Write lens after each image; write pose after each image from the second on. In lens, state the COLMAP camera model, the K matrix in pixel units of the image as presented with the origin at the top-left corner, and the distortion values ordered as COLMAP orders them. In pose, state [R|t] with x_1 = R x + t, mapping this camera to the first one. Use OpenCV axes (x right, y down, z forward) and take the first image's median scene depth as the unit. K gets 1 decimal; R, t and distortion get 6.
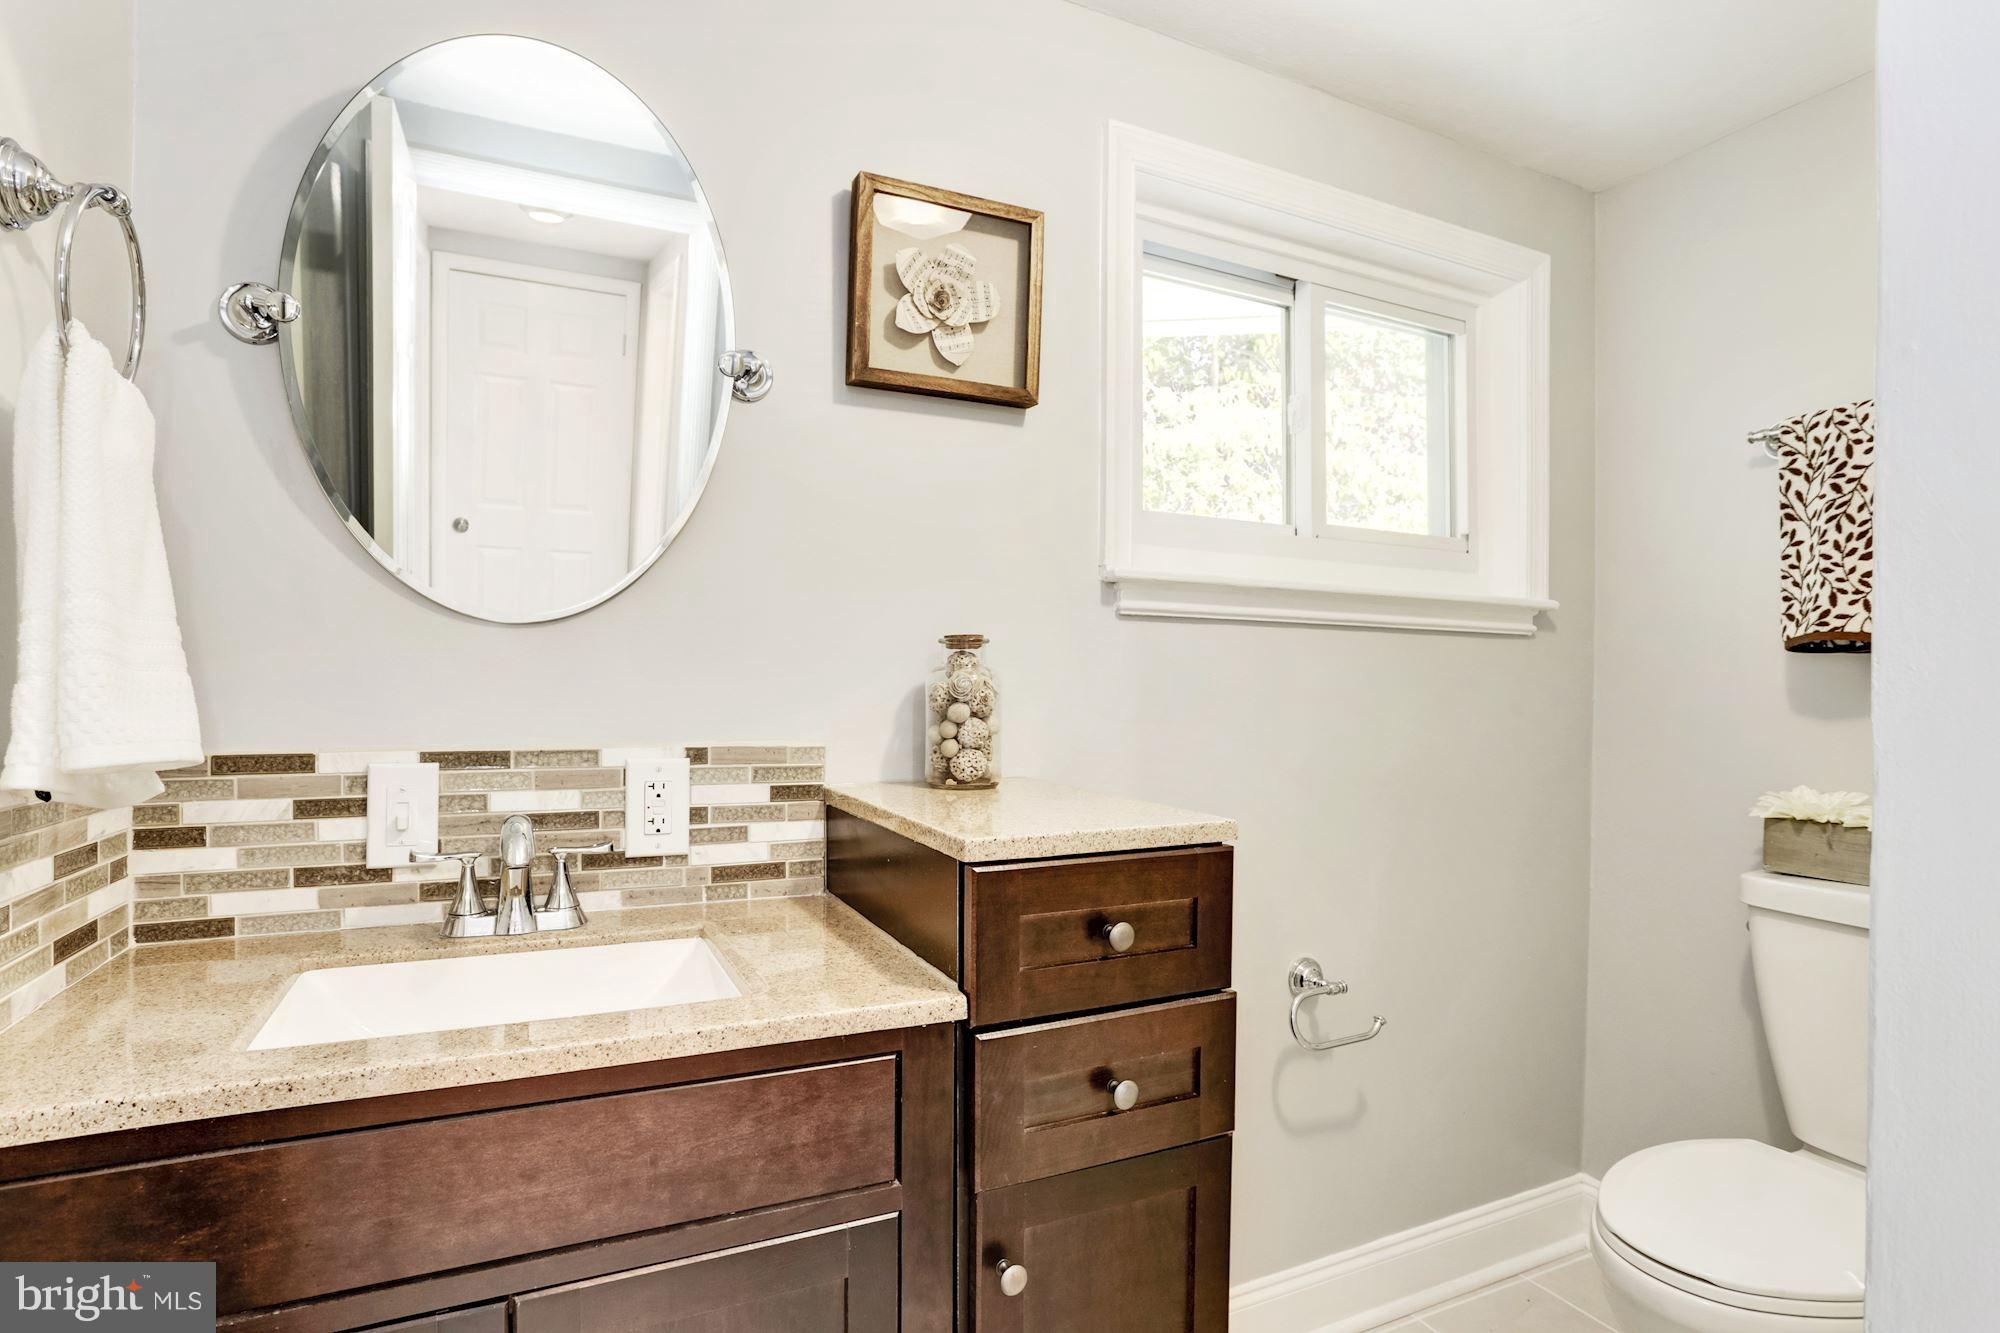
lens RADIAL K [[987.6, 0, 1000.8], [0, 987.6, 675.6], [0, 0, 1]] dist [0.000709, 0.001622]
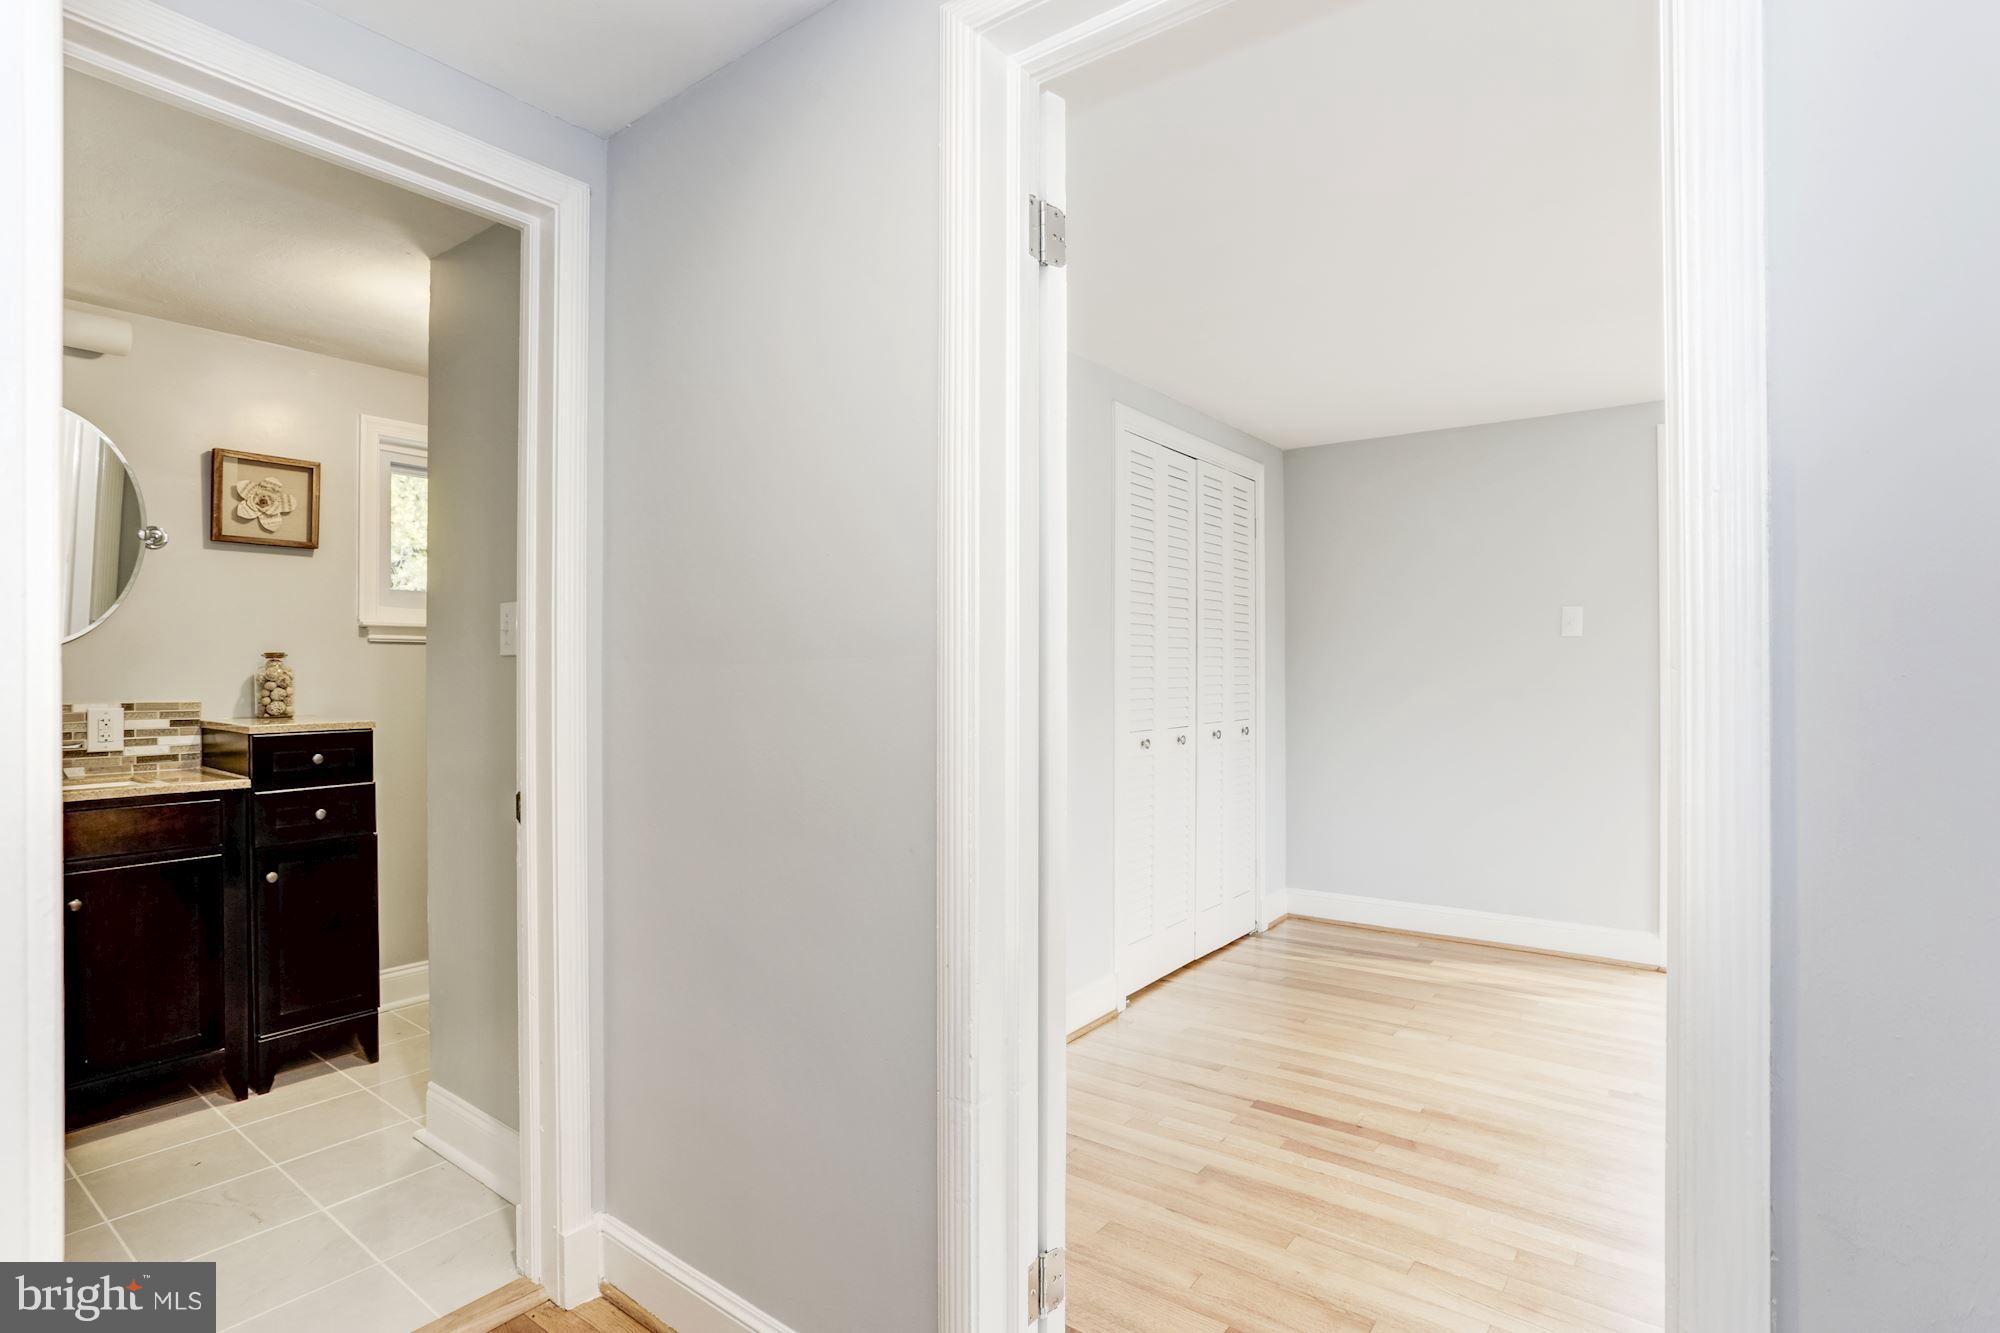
lens RADIAL K [[987.6, 0, 1000.8], [0, 987.6, 675.6], [0, 0, 1]] dist [0.000709, 0.001622]
pose [[0.902260, -0.011054, 0.431050, 0.501255], [0.006052, 0.999898, 0.012973, -0.006639], [-0.431149, -0.009096, 0.902235, -1.833194]]
